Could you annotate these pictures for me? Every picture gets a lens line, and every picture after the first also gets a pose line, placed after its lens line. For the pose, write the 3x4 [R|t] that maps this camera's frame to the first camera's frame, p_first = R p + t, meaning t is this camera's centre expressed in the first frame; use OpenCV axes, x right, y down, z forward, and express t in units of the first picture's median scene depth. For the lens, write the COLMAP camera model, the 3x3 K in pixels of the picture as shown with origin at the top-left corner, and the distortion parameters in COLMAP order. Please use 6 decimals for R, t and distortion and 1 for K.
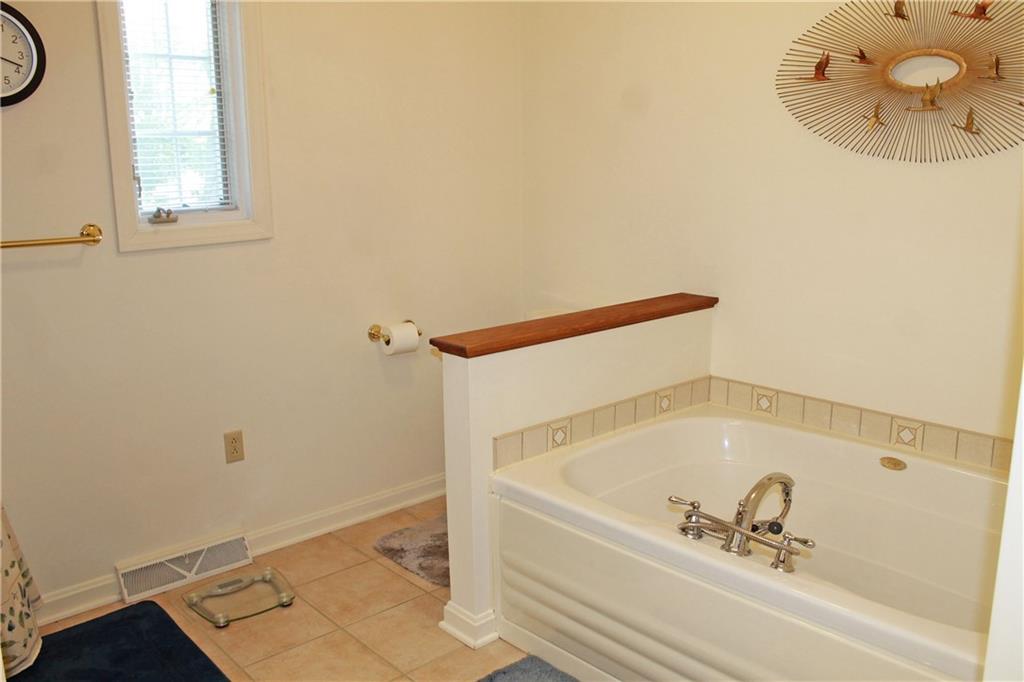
lens RADIAL K [[924.1, 0, 512.0], [0, 924.1, 341.0], [0, 0, 1]] dist [-0.011891, 0.006934]
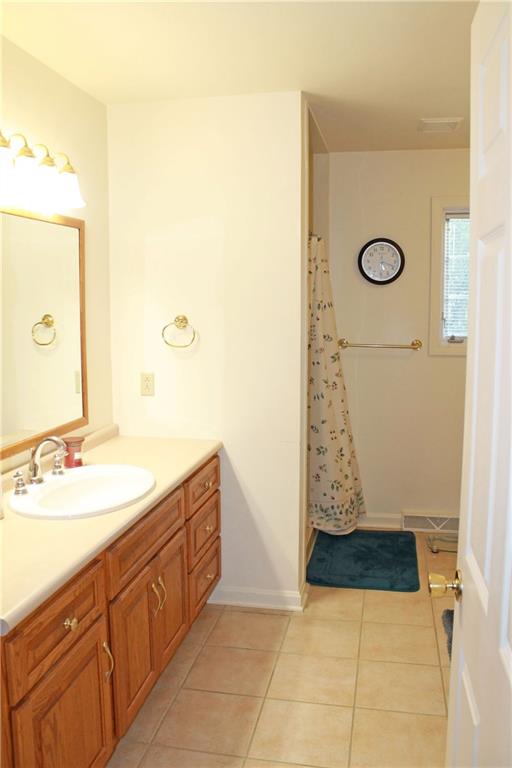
lens RADIAL K [[737.6, 0, 256.0], [0, 737.6, 384.0], [0, 0, 1]] dist [-0.009147, -0.006264]
pose [[0.601079, 0.099719, -0.792944, 0.627161], [-0.182499, 0.983096, -0.014709, 0.058401], [0.778073, 0.153552, 0.609117, -0.260552]]
